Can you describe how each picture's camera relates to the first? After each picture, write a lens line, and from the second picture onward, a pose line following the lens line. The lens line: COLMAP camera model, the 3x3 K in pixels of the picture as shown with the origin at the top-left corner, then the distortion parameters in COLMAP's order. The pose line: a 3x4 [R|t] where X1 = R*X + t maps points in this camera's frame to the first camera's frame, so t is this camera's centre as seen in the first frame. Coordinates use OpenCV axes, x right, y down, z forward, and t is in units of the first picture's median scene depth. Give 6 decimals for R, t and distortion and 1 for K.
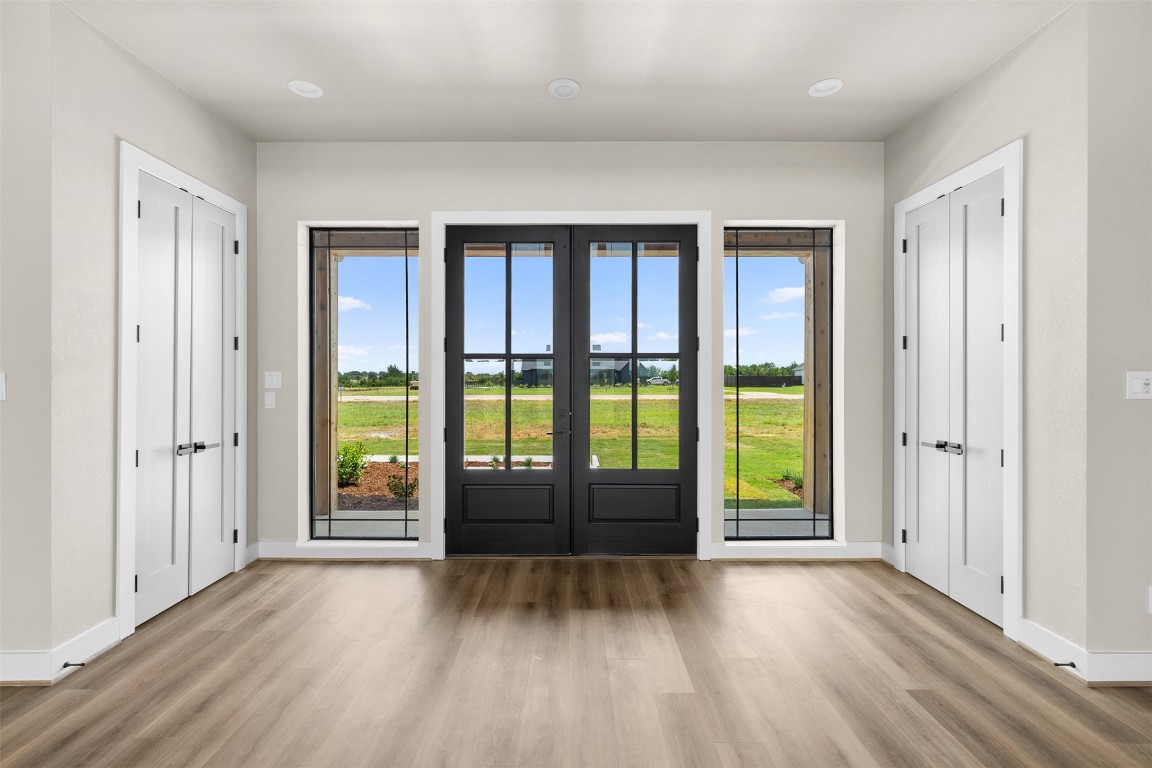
lens RADIAL K [[487.0, 0, 578.1], [0, 487.0, 376.0], [0, 0, 1]] dist [0.001521, 0.000474]
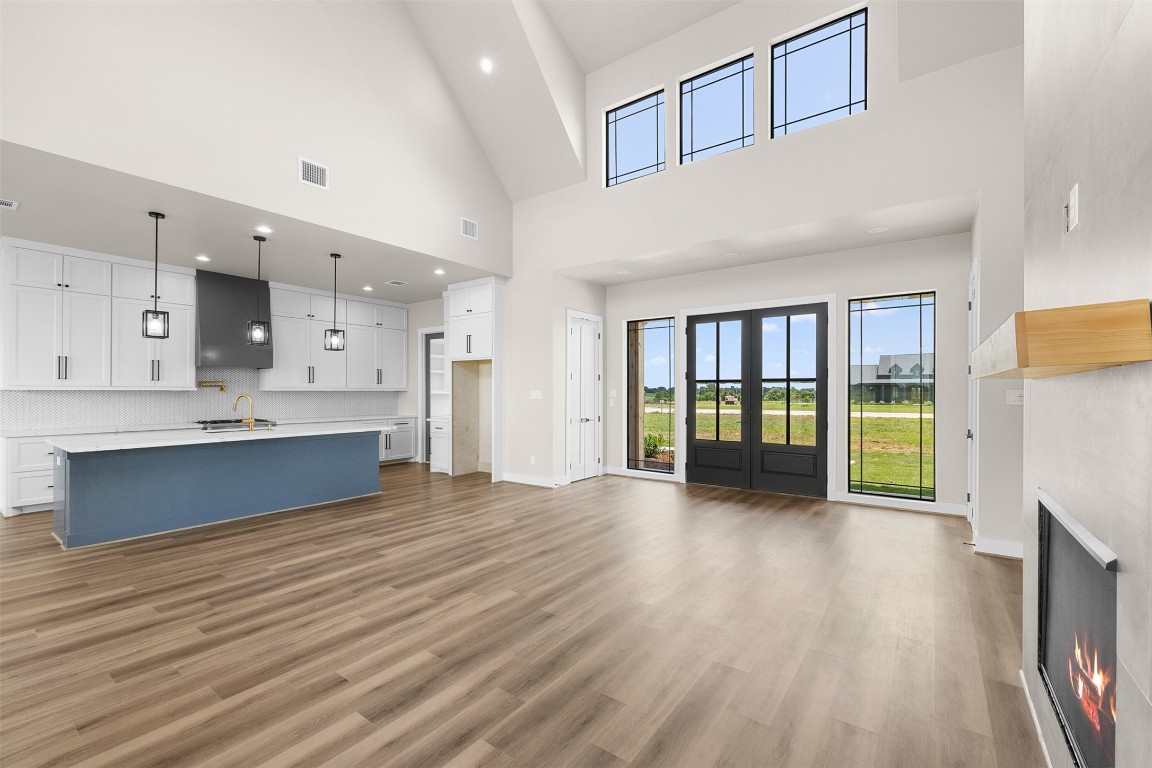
lens RADIAL K [[487.0, 0, 563.8], [0, 487.0, 385.1], [0, 0, 1]] dist [0.001521, 0.000474]
pose [[0.792748, -0.008118, -0.609495, 0.550845], [-0.000451, 0.999903, -0.013904, 0.000495], [0.609549, 0.011298, 0.792668, -0.895072]]
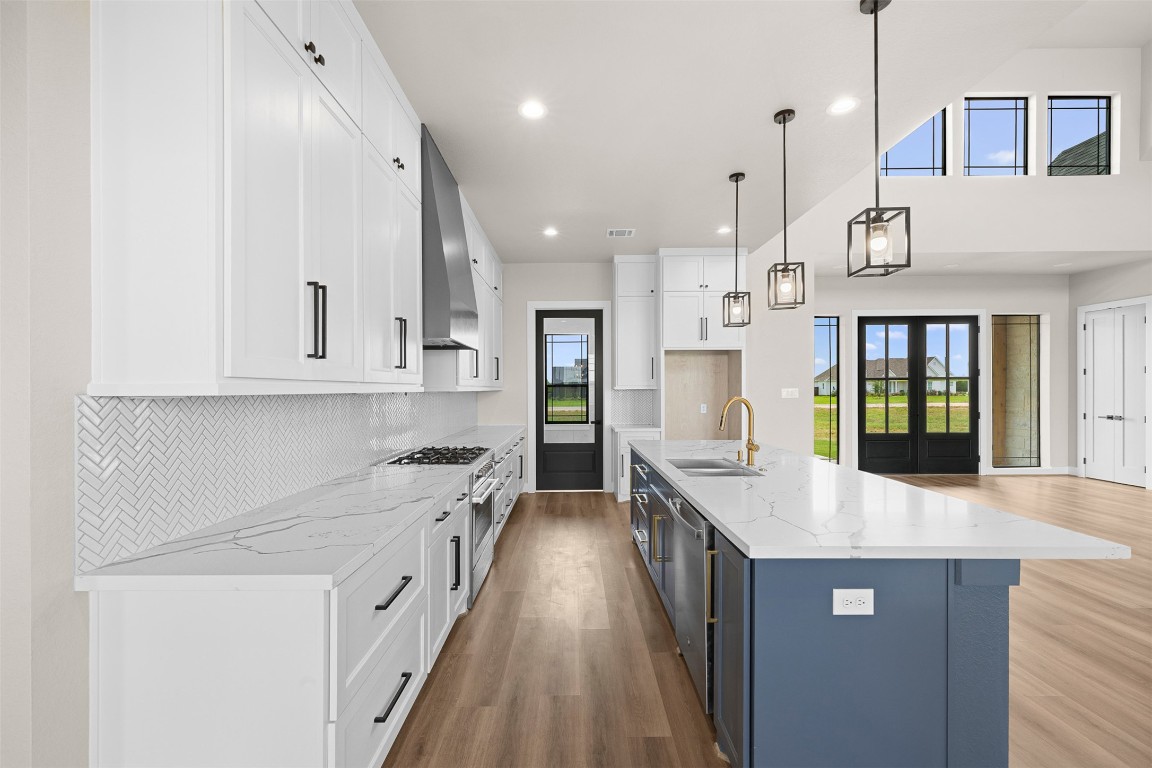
lens RADIAL K [[487.0, 0, 570.0], [0, 487.0, 387.7], [0, 0, 1]] dist [0.001521, 0.000474]
pose [[0.999884, -0.005861, -0.014080, -1.495583], [0.005875, 0.999982, 0.000968, -0.012178], [0.014075, -0.001051, 0.999900, -1.133013]]
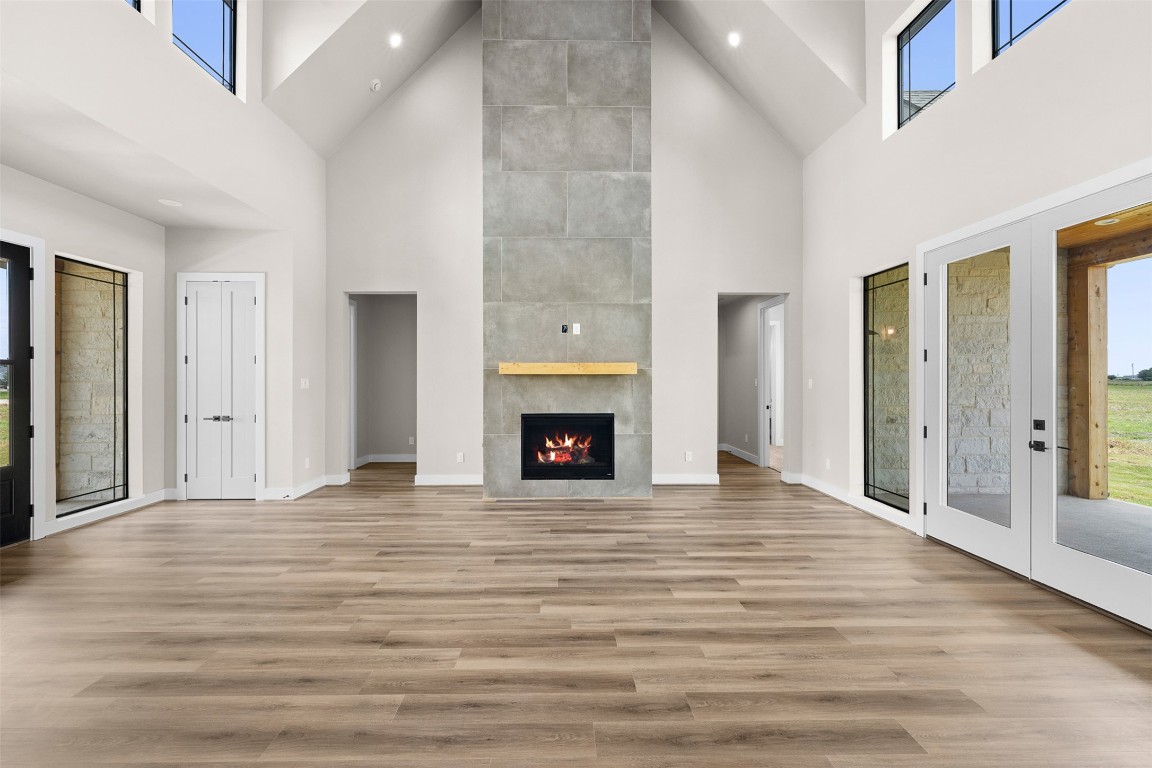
lens RADIAL K [[487.0, 0, 564.7], [0, 487.0, 381.3], [0, 0, 1]] dist [0.001521, 0.000474]
pose [[-0.003130, -0.006090, 0.999977, -0.910164], [-0.000060, 0.999981, 0.006090, -0.005547], [-0.999995, -0.000040, -0.003131, -0.248799]]
